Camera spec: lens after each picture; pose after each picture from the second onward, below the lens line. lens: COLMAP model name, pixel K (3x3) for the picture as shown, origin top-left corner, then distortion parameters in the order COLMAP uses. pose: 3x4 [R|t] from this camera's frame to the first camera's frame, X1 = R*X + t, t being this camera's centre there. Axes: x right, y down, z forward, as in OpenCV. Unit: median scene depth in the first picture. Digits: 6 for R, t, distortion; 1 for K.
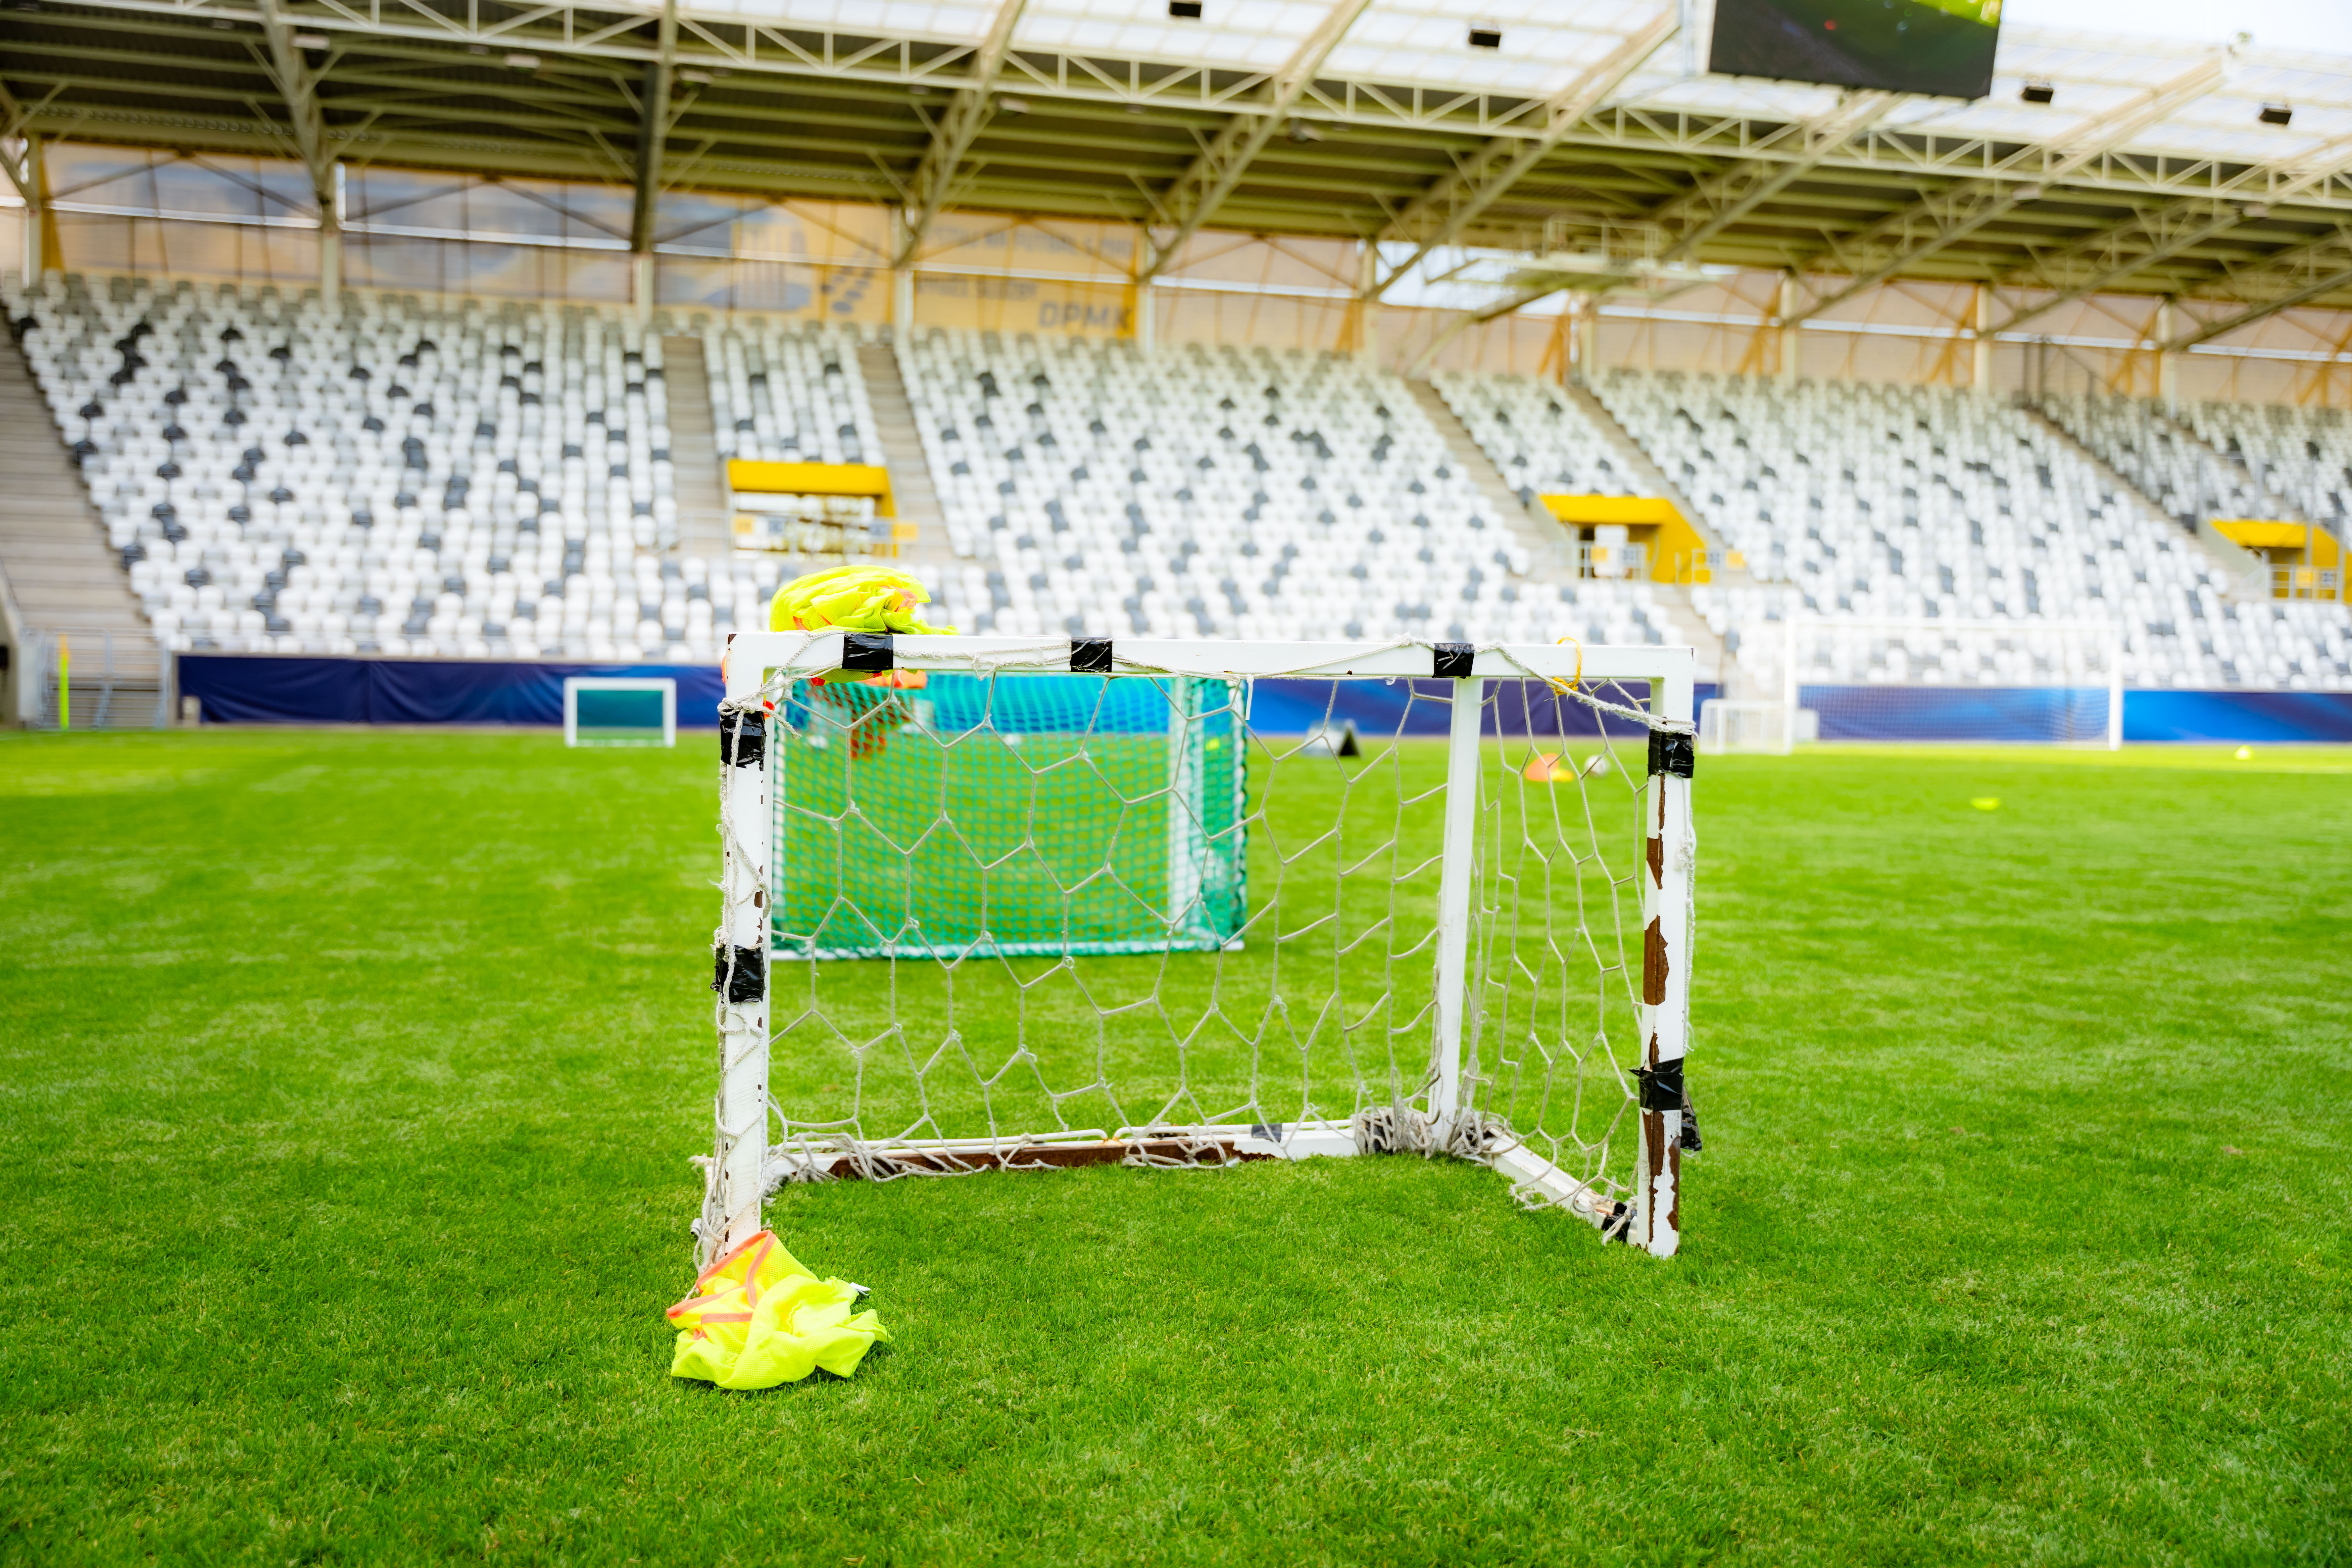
lens RADIAL K [[2261.0, 0, 1147.1], [0, 2261.0, 773.1], [0, 0, 1]] dist [0.022822, -0.027651]
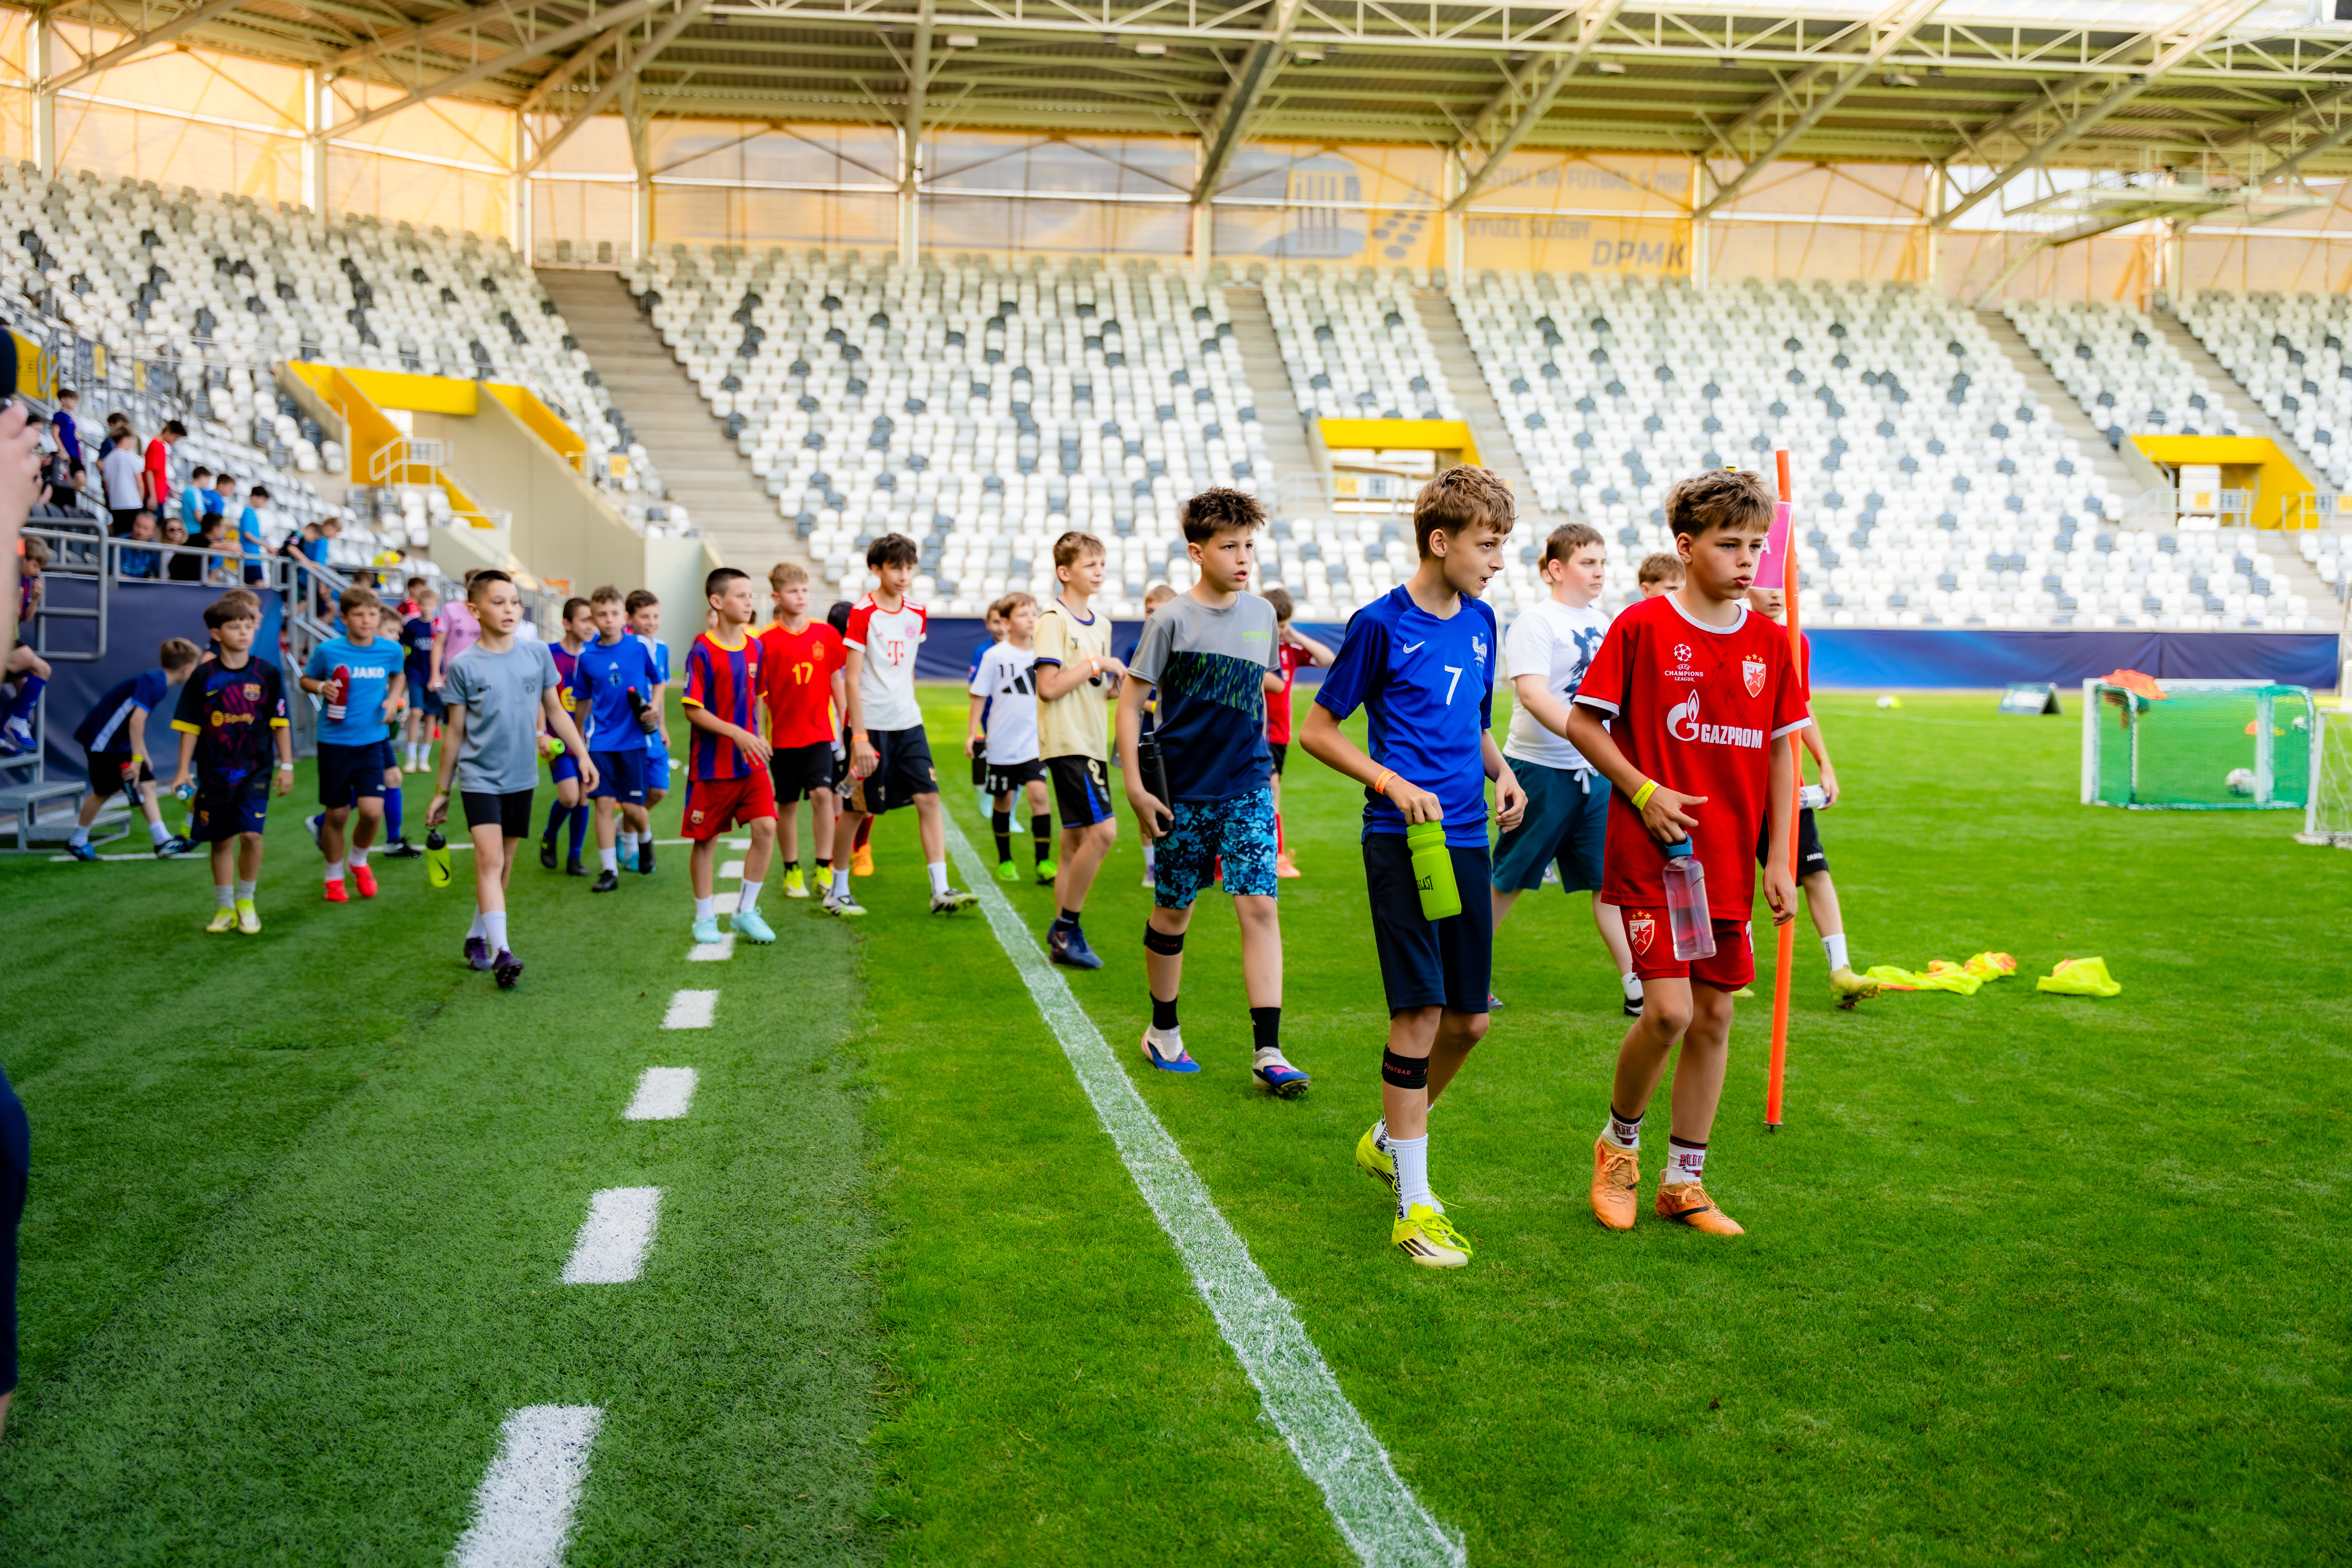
lens RADIAL K [[2693.2, 0, 1172.2], [0, 2693.2, 795.7], [0, 0, 1]] dist [0.018318, -0.016200]
pose [[0.990893, 0.005614, -0.134538, -0.073993], [-0.001953, 0.999625, 0.027327, -0.001041], [0.134641, -0.026815, 0.990532, -0.191480]]
